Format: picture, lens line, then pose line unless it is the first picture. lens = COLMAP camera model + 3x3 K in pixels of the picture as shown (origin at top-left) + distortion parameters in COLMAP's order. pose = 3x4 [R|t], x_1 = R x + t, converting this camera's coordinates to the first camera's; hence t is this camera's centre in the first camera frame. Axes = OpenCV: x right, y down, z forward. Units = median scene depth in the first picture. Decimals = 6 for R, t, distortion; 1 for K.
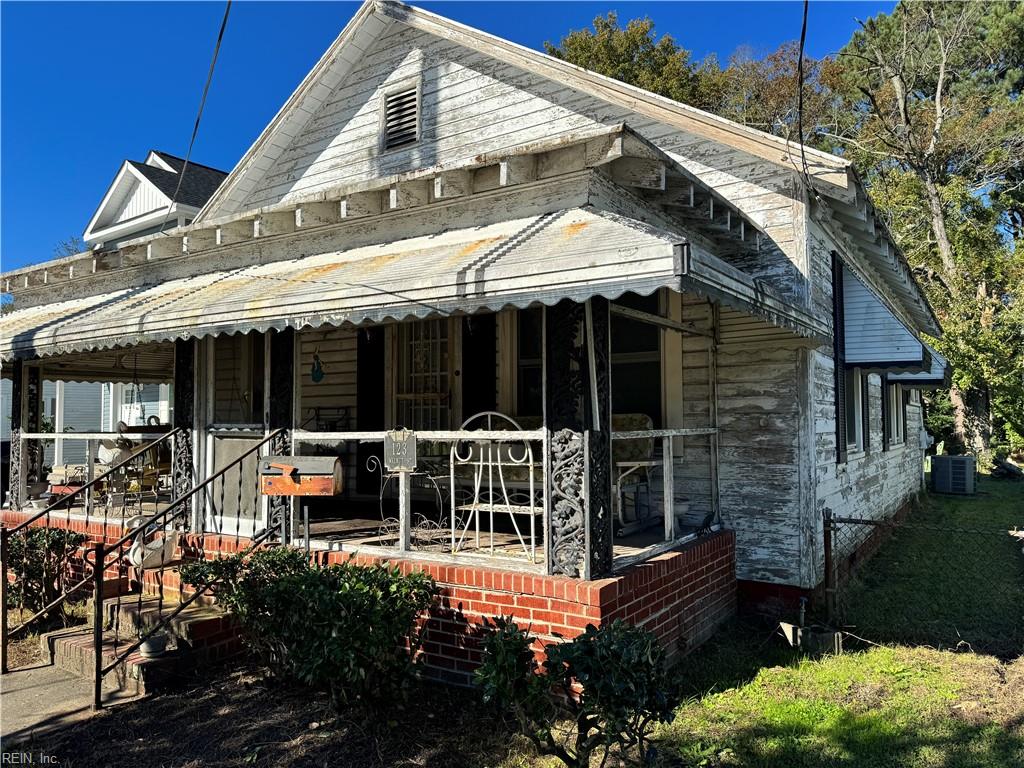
lens RADIAL K [[726.2, 0, 507.6], [0, 726.2, 385.5], [0, 0, 1]] dist [0.072800, -0.087072]
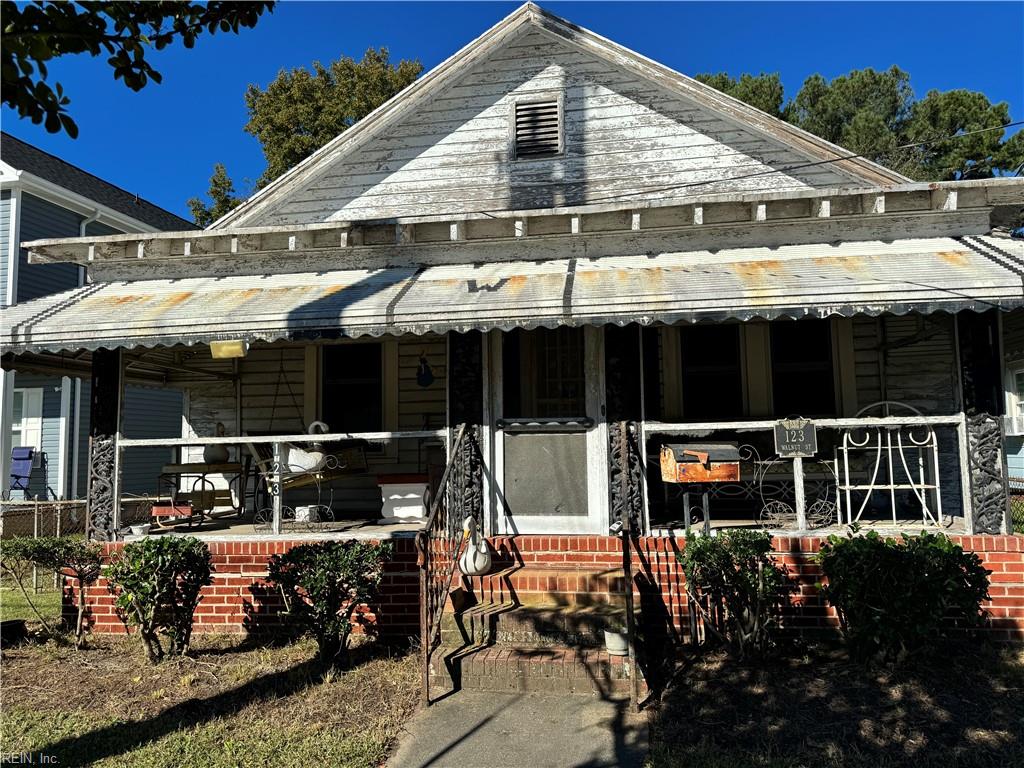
lens RADIAL K [[719.9, 0, 512.0], [0, 719.9, 384.0], [0, 0, 1]] dist [0.102476, -0.137442]
pose [[0.904580, 0.027715, 0.425402, -0.695749], [-0.007631, 0.998777, -0.048845, 0.046135], [-0.426236, 0.040938, 0.903685, 0.134461]]
